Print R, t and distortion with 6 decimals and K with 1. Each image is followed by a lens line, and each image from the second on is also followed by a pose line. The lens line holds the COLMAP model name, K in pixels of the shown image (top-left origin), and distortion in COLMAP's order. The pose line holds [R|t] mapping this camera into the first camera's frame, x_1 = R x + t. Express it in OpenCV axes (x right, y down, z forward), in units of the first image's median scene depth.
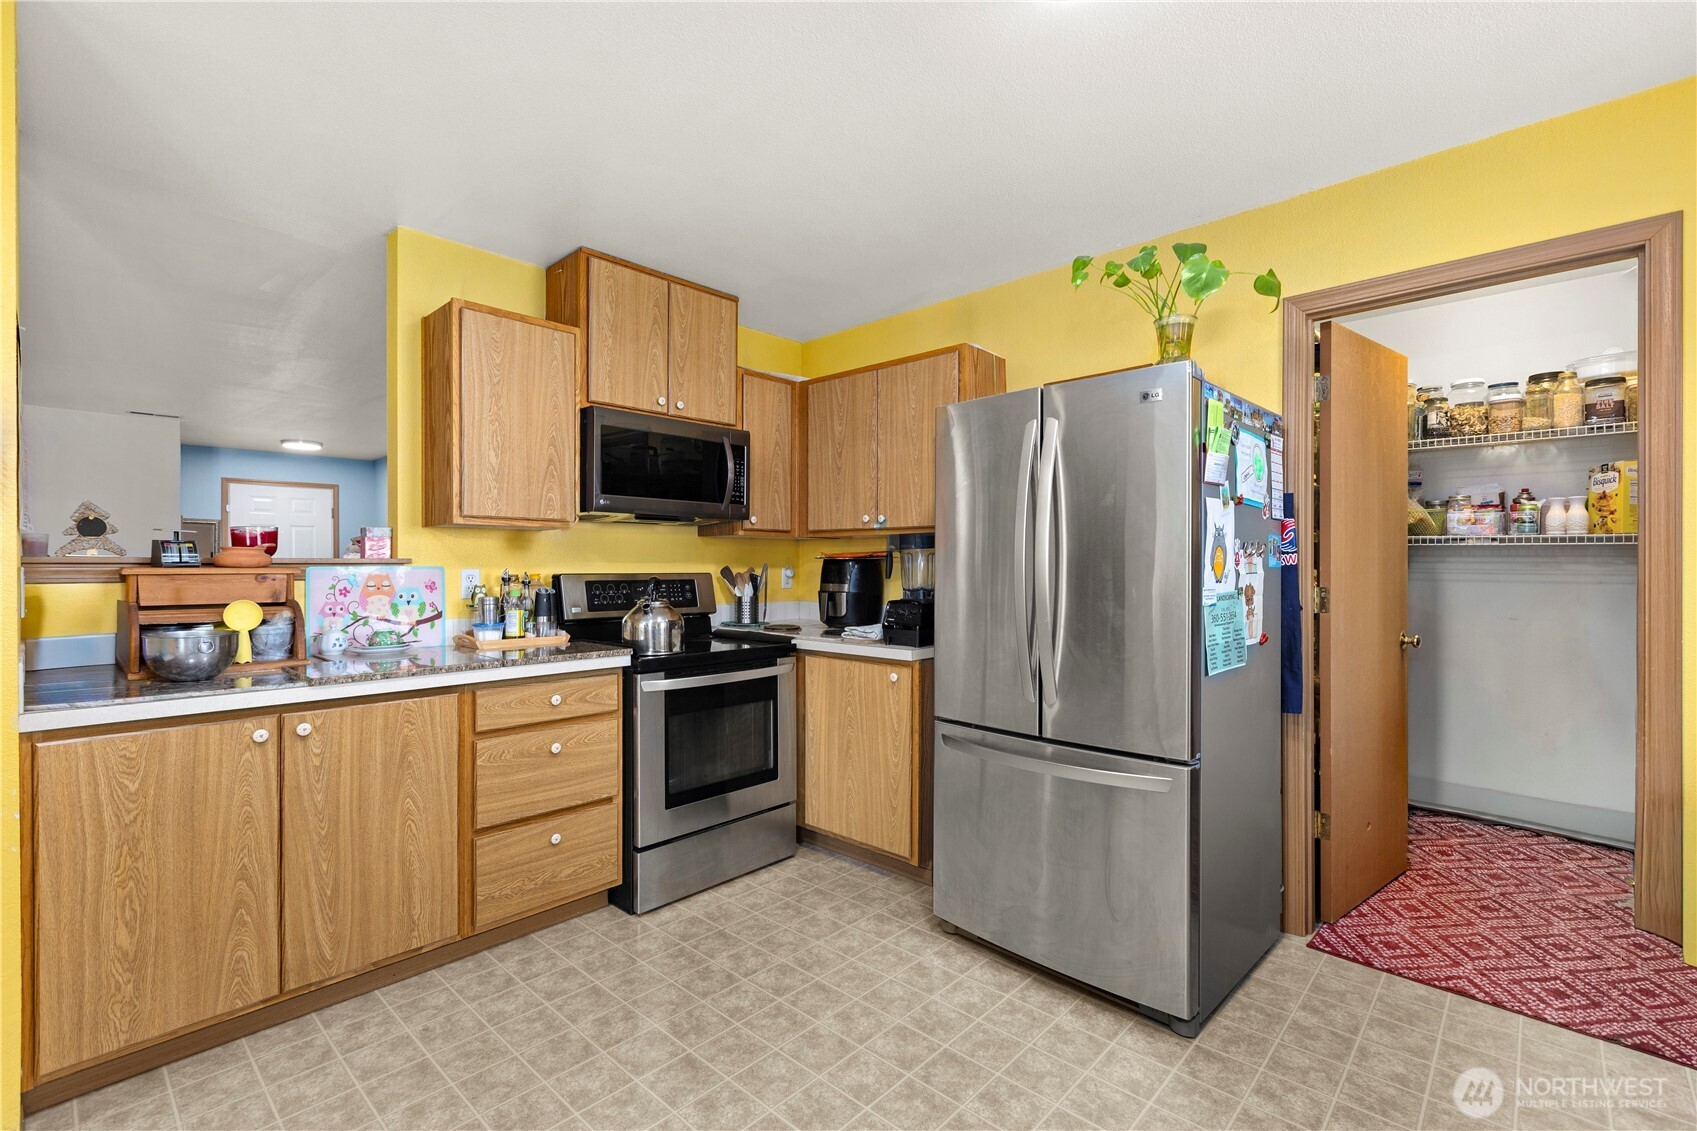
lens RADIAL K [[756.5, 0, 852.5], [0, 756.5, 583.8], [0, 0, 1]] dist [-0.003351, 0.000523]
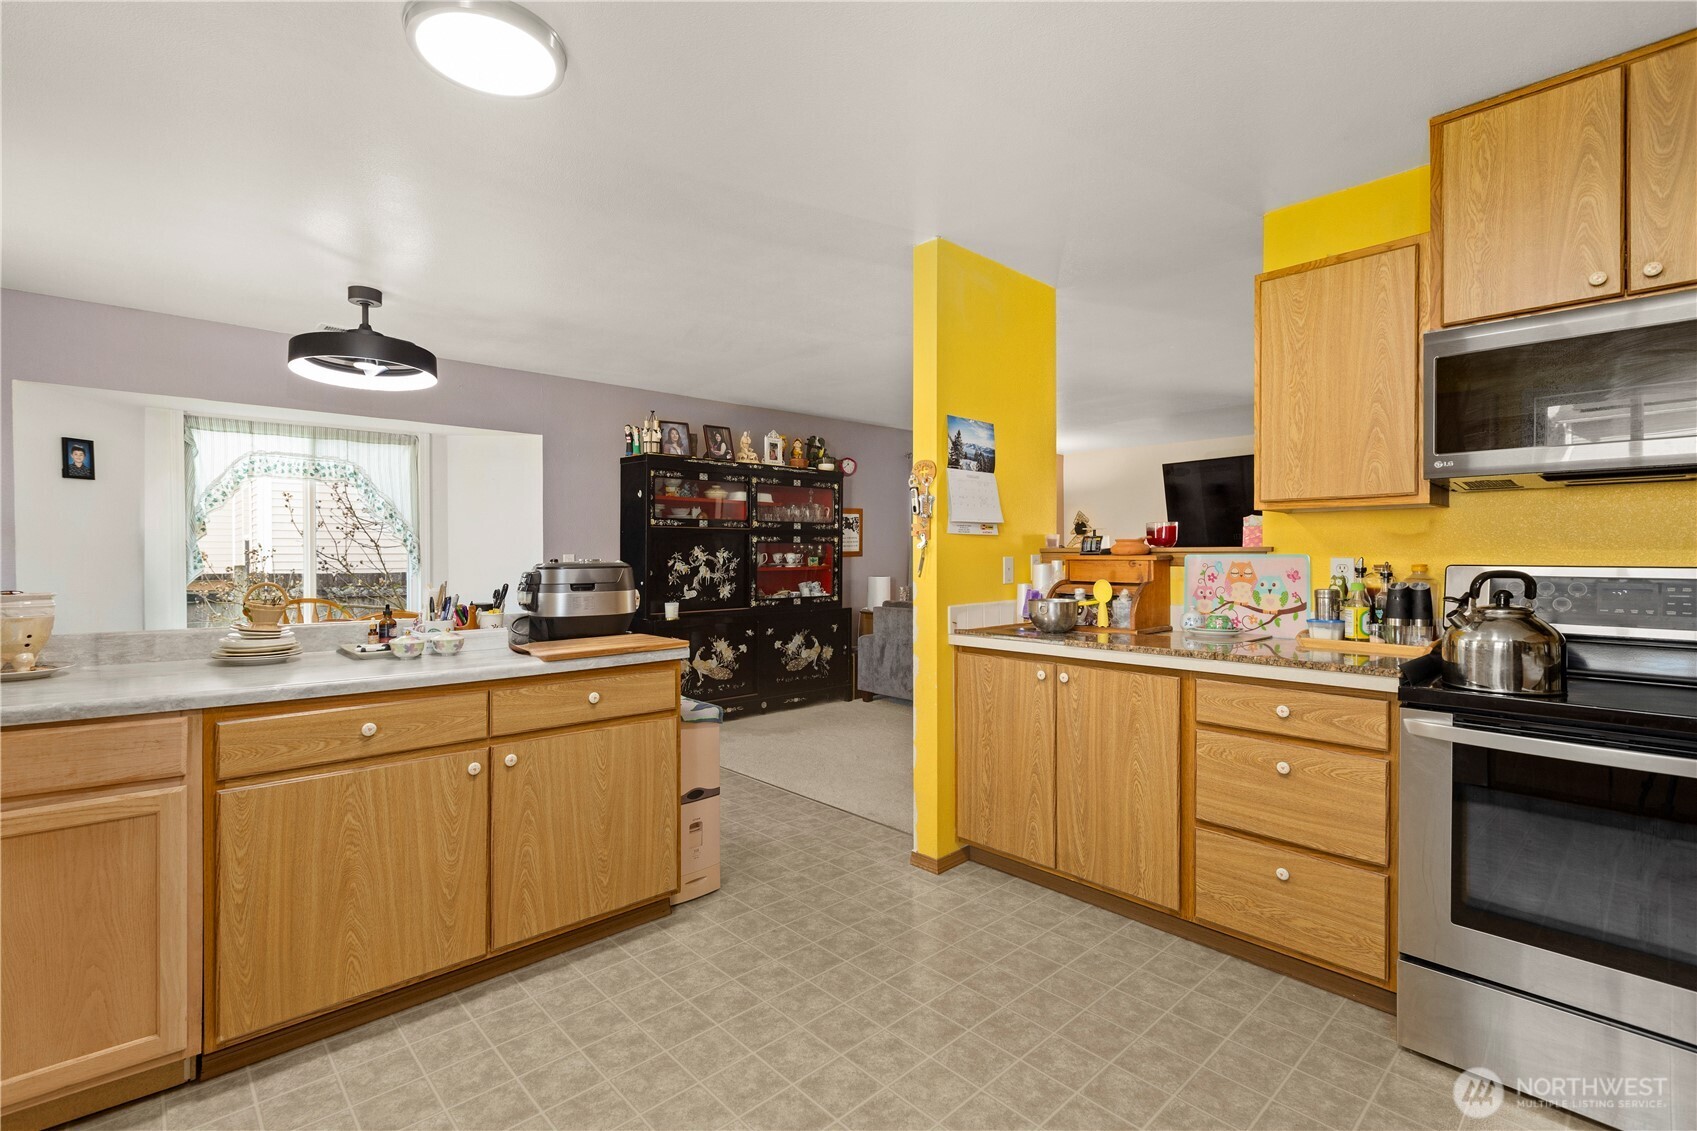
lens RADIAL K [[756.5, 0, 812.3], [0, 756.5, 575.1], [0, 0, 1]] dist [-0.003351, 0.000523]
pose [[-0.097964, 0.026670, -0.994833, 0.485808], [-0.024596, 0.999271, 0.029211, -0.010762], [0.994886, 0.027331, -0.097237, 0.531909]]
